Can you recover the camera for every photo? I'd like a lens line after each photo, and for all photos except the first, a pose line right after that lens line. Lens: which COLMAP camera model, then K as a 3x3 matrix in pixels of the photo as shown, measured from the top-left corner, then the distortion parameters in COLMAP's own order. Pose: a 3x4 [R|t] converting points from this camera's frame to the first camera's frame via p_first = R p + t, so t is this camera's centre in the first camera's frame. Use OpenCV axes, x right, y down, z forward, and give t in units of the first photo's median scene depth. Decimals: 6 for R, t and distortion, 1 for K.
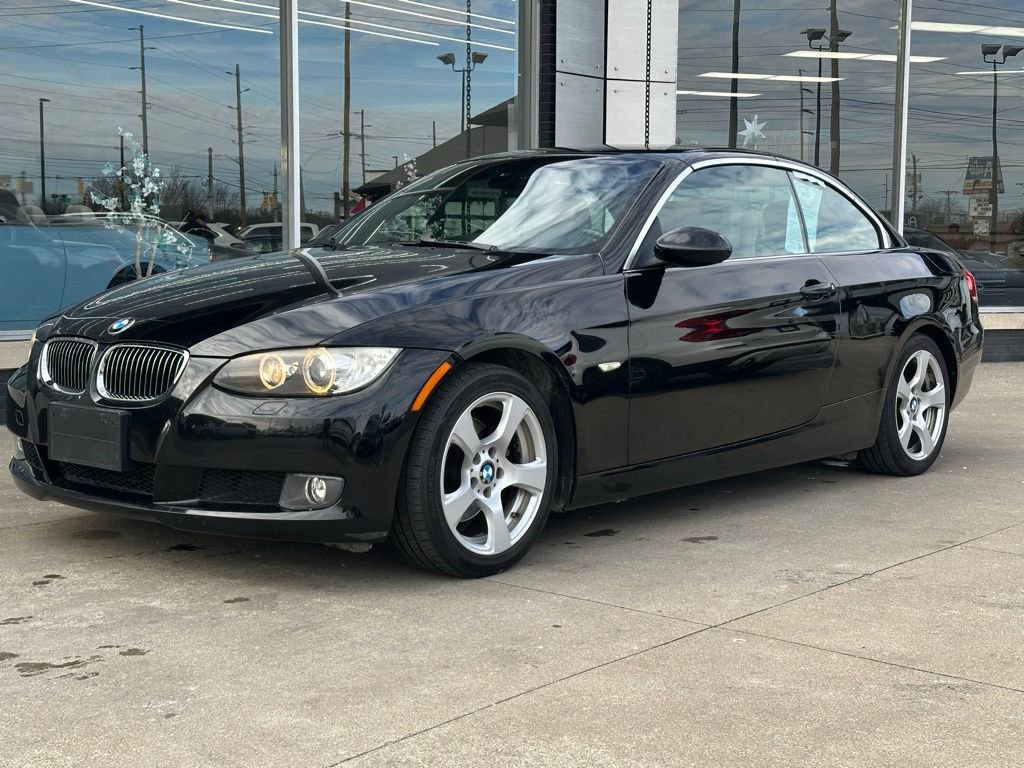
lens RADIAL K [[1889.8, 0, 512.0], [0, 1889.8, 384.0], [0, 0, 1]] dist [0.337272, -1.178838]
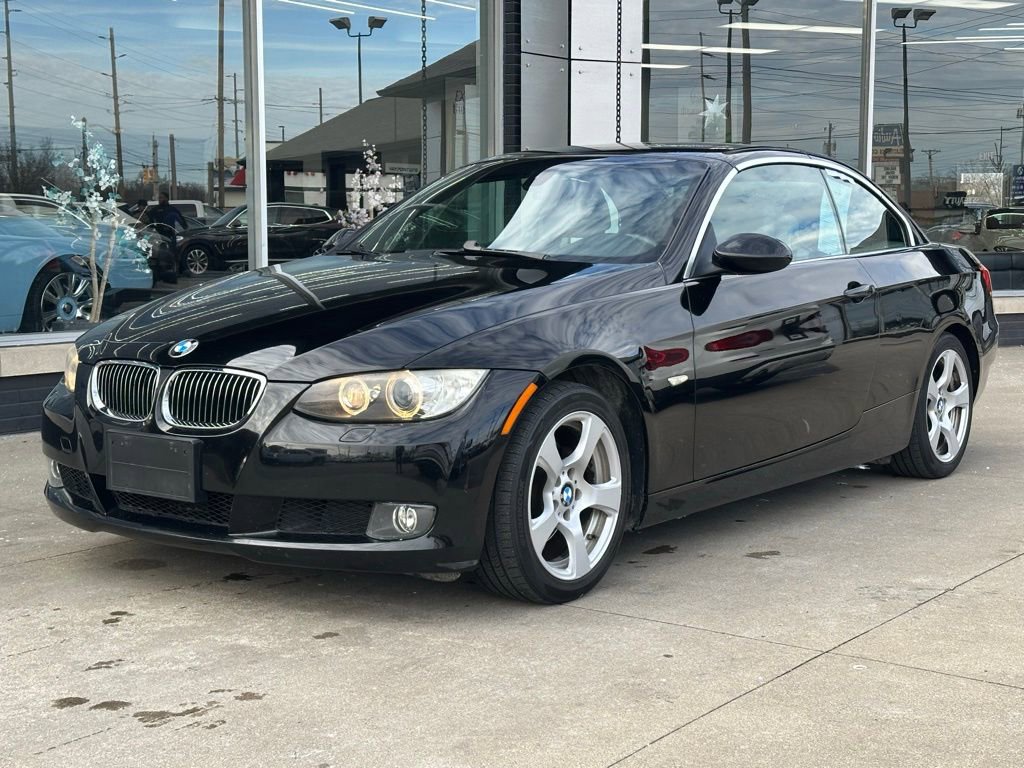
lens RADIAL K [[2012.0, 0, 512.0], [0, 2012.0, 384.0], [0, 0, 1]] dist [0.361385, -1.498224]
pose [[0.996029, -0.016218, 0.087539, -0.128986], [0.014772, 0.999744, 0.017148, -0.027531], [-0.087795, -0.015787, 0.996013, -0.022758]]
